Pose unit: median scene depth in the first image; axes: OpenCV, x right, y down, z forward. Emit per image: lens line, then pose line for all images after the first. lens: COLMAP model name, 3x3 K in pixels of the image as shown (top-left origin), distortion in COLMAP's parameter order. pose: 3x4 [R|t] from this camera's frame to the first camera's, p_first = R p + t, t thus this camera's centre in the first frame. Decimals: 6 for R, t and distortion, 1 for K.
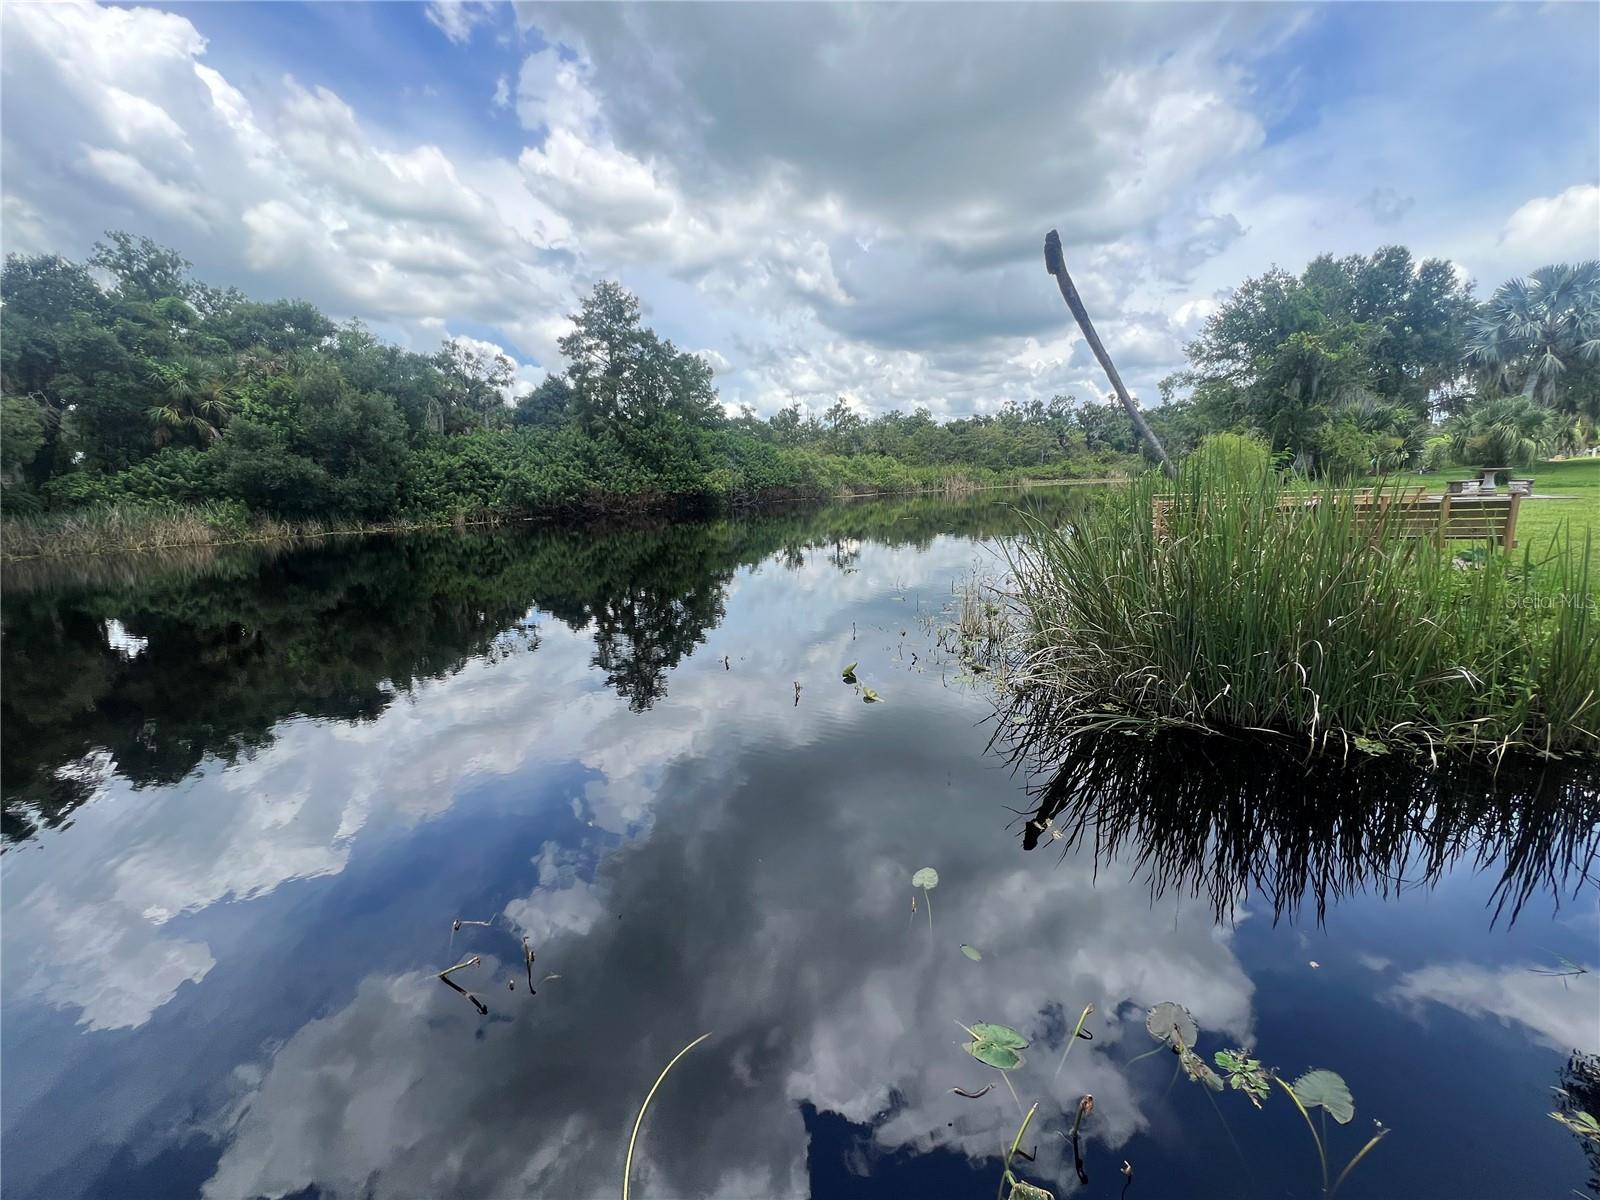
lens RADIAL K [[648.9, 0, 797.9], [0, 648.9, 597.1], [0, 0, 1]] dist [0.000428, 0.000497]
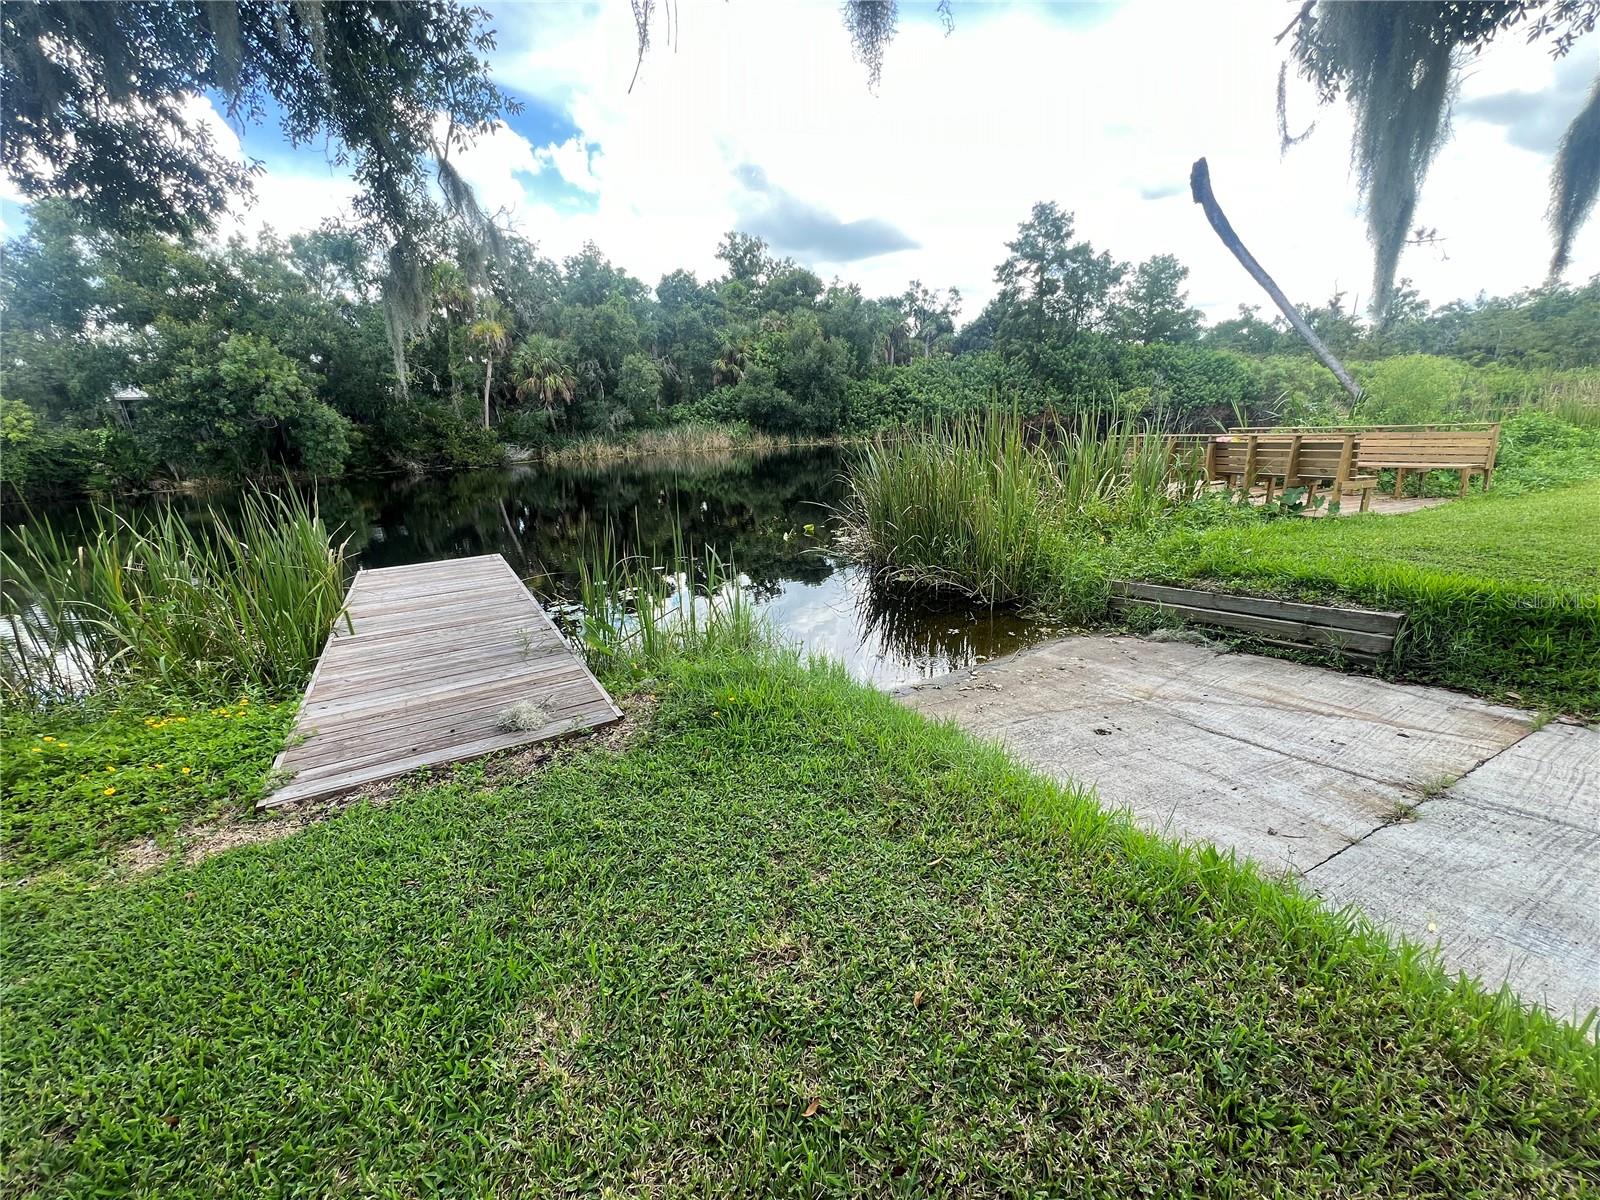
lens RADIAL K [[648.9, 0, 799.6], [0, 648.9, 598.6], [0, 0, 1]] dist [0.000428, 0.000497]
pose [[0.747416, 0.180716, -0.639306, 0.228802], [-0.100654, 0.981987, 0.159908, 0.003855], [0.656688, -0.055169, 0.752142, -0.069623]]
